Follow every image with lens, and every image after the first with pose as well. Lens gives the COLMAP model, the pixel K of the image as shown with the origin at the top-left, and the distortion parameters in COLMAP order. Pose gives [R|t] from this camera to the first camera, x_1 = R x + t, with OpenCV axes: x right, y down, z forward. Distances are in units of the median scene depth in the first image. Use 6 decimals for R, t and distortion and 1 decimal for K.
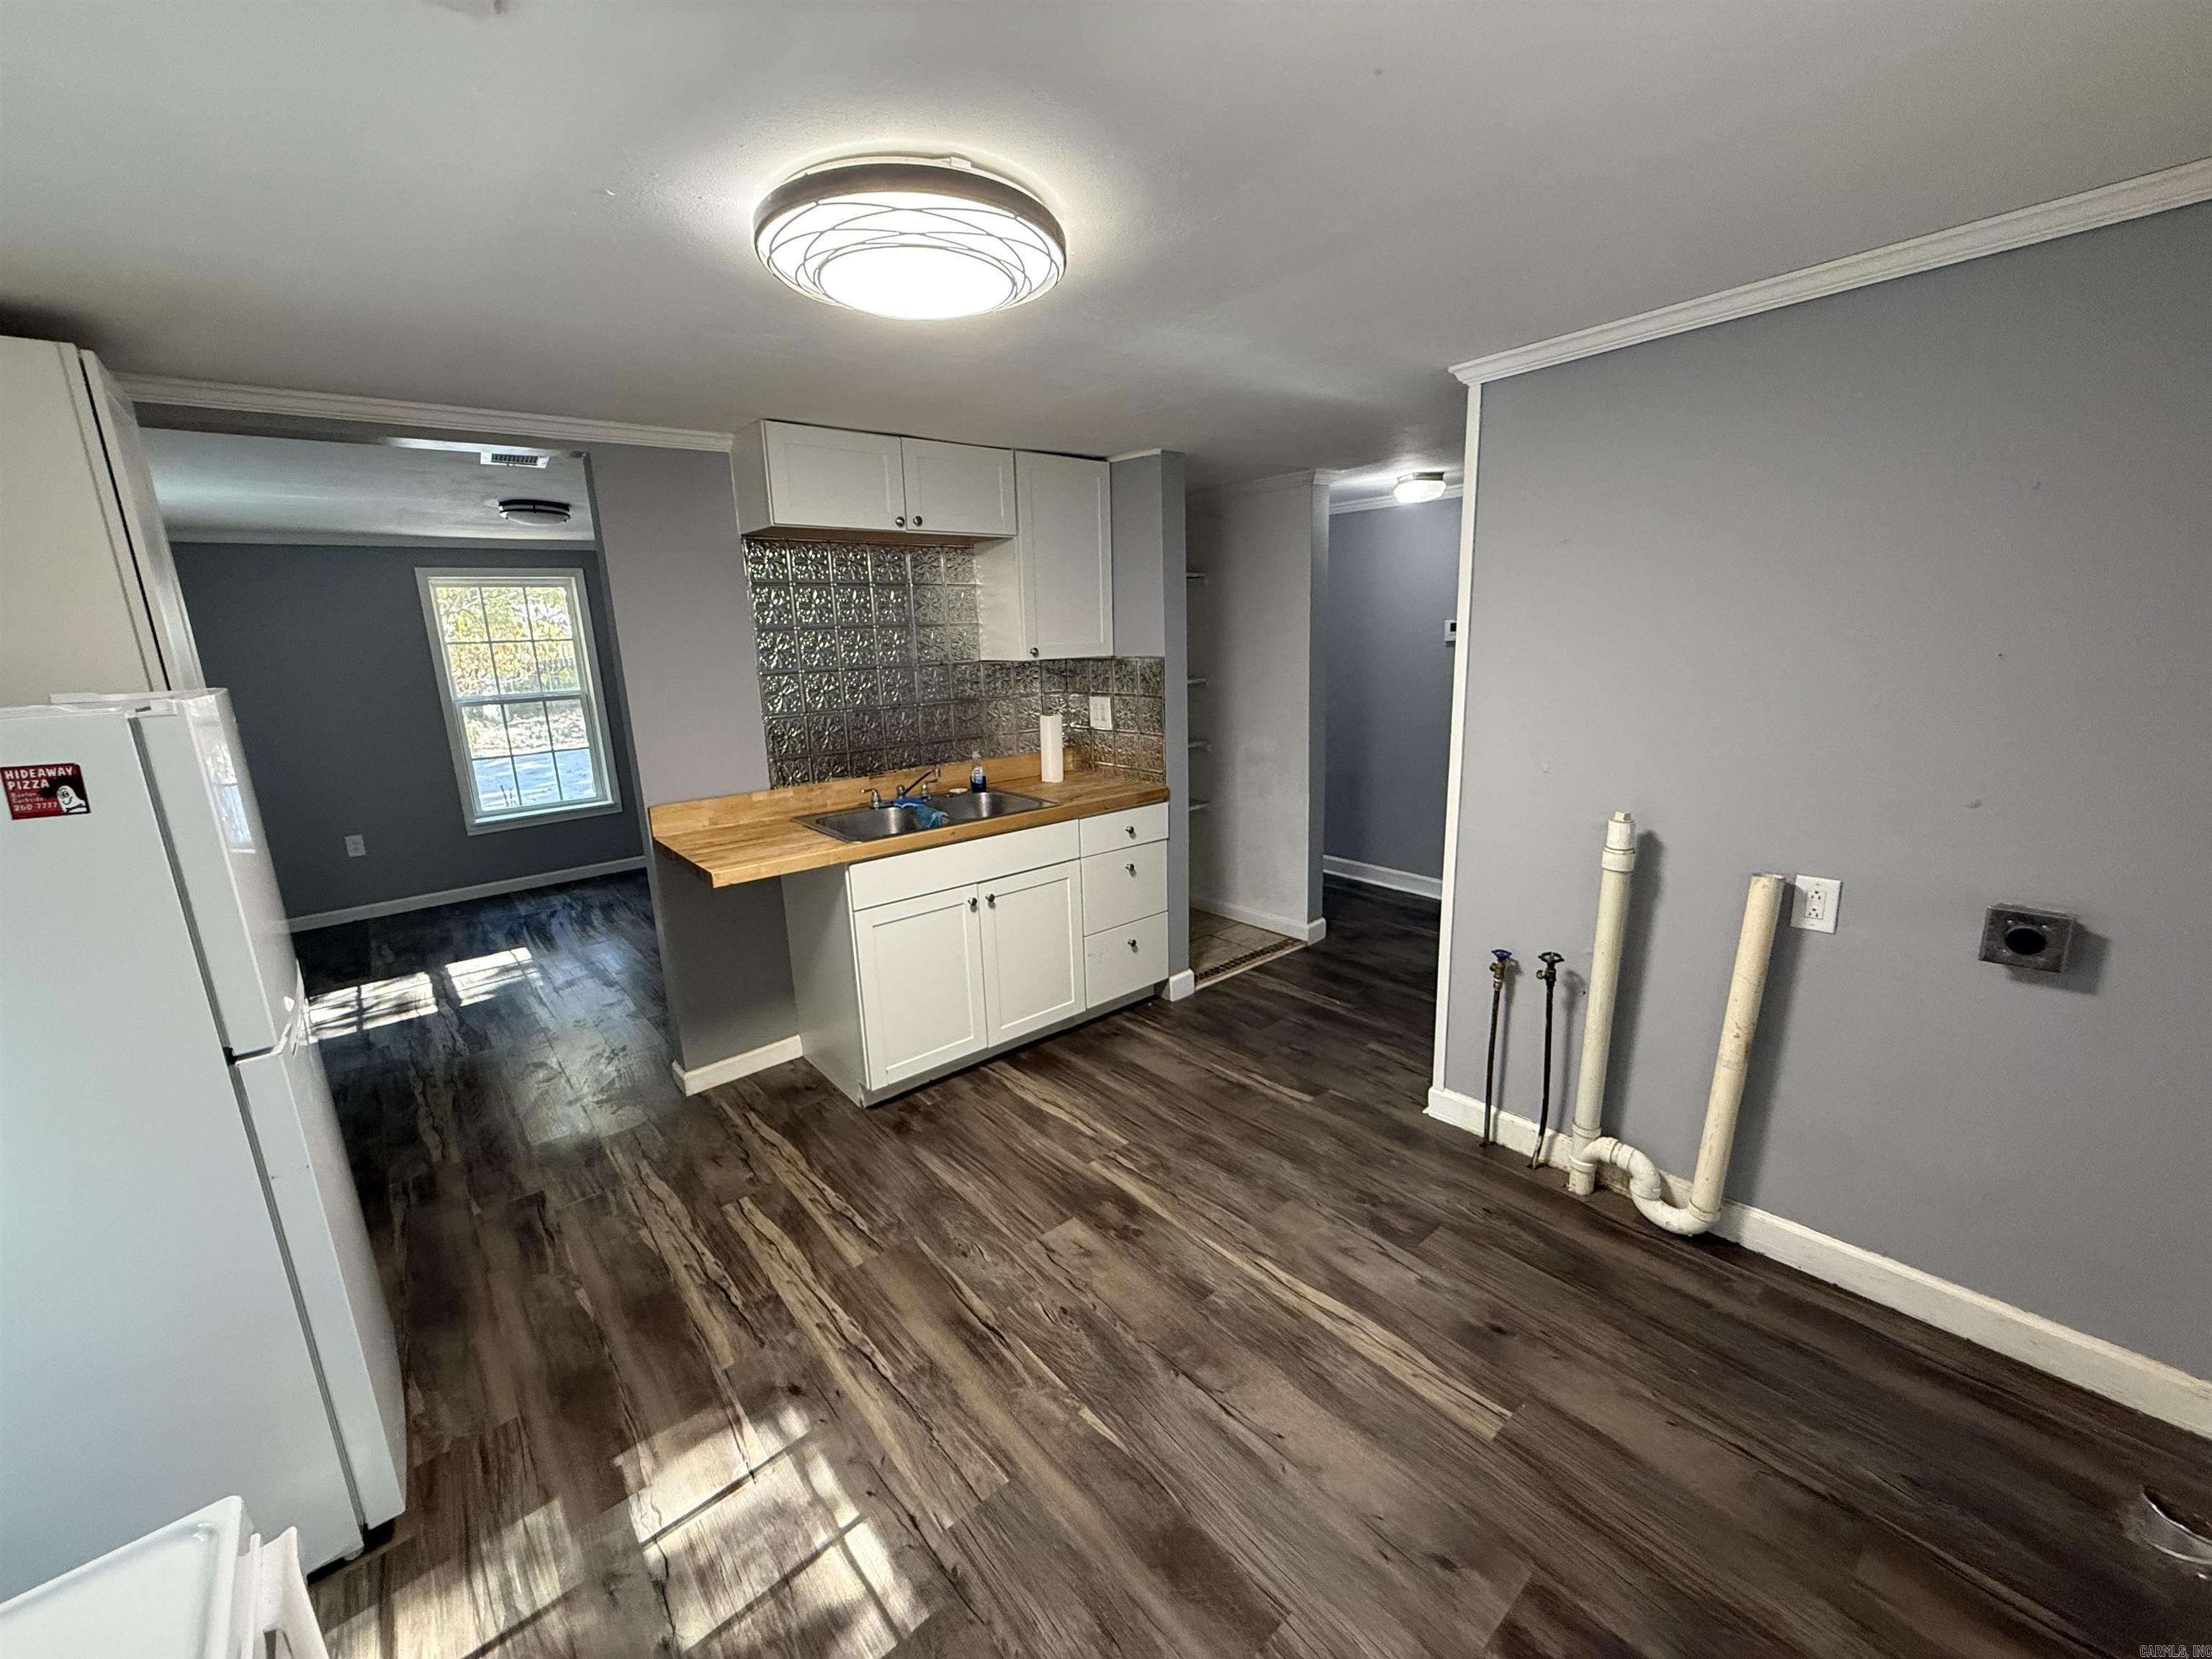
lens RADIAL K [[875.5, 0, 1101.7], [0, 875.5, 831.4], [0, 0, 1]] dist [-0.000160, 0.000178]
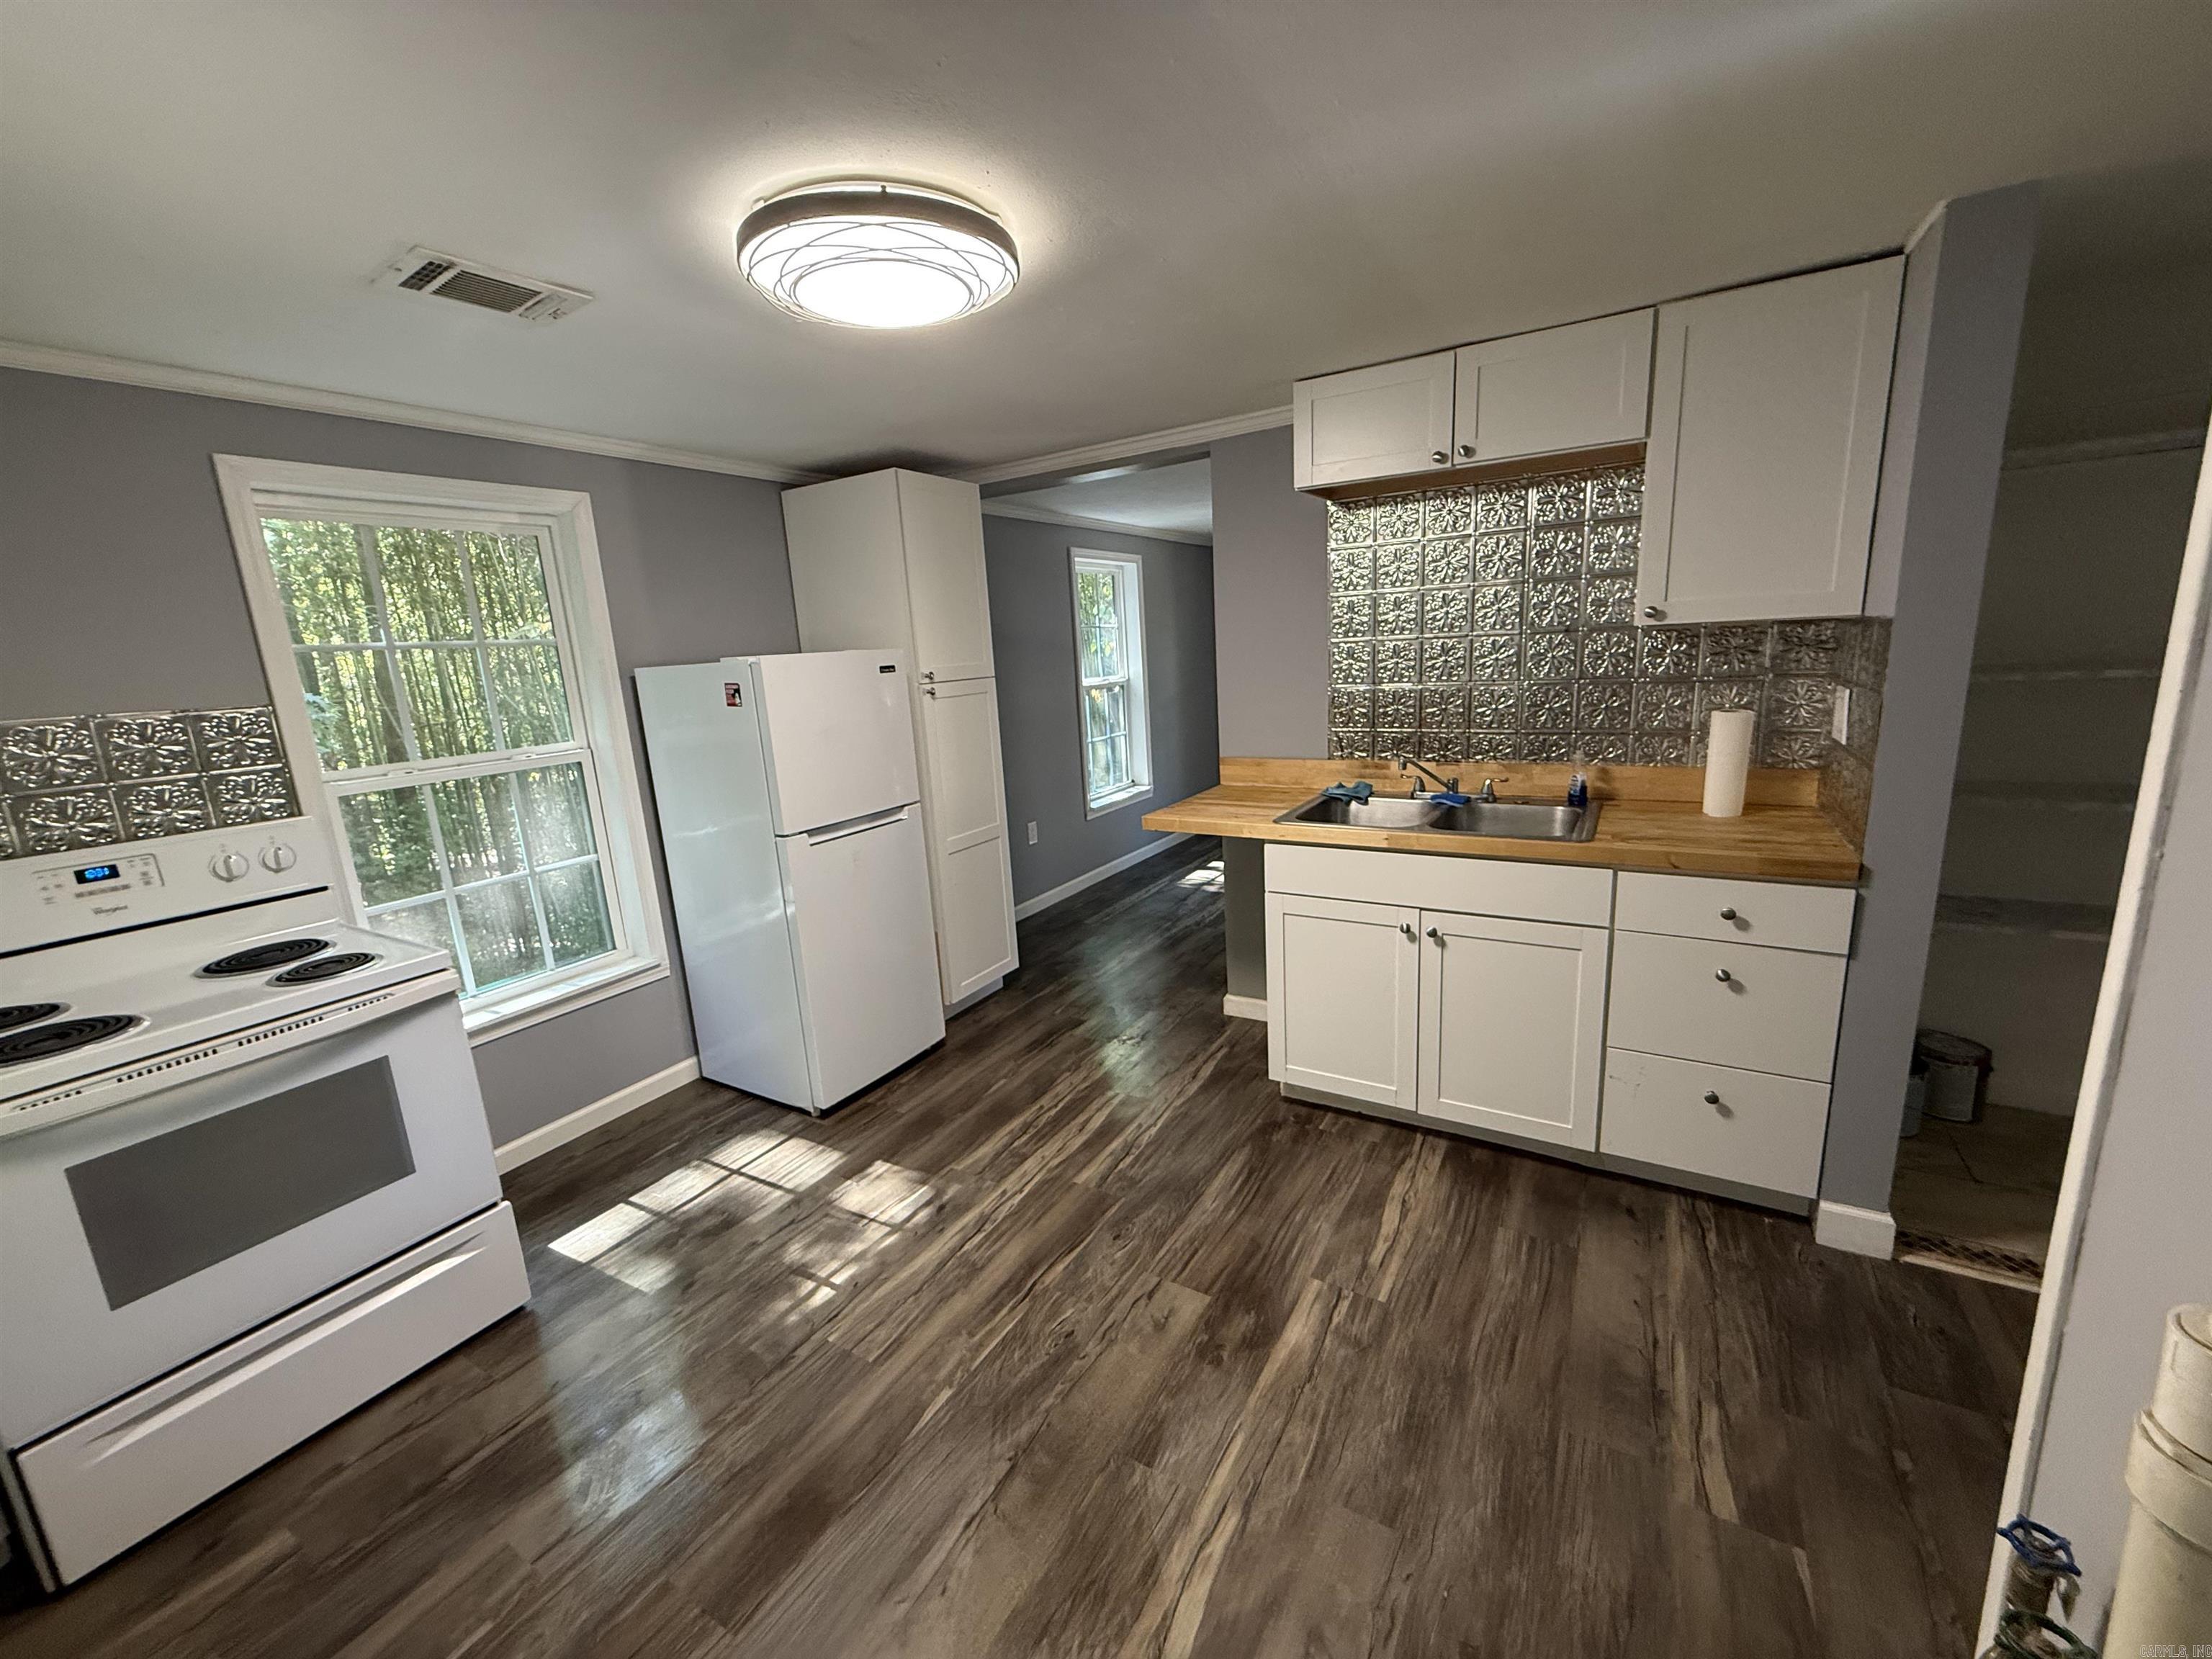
lens RADIAL K [[875.5, 0, 1101.7], [0, 875.5, 831.4], [0, 0, 1]] dist [-0.000160, 0.000178]
pose [[0.317983, 0.213705, -0.923697, 0.646201], [-0.168872, 0.971453, 0.166620, -0.123924], [0.932936, 0.103005, 0.344995, 0.587516]]
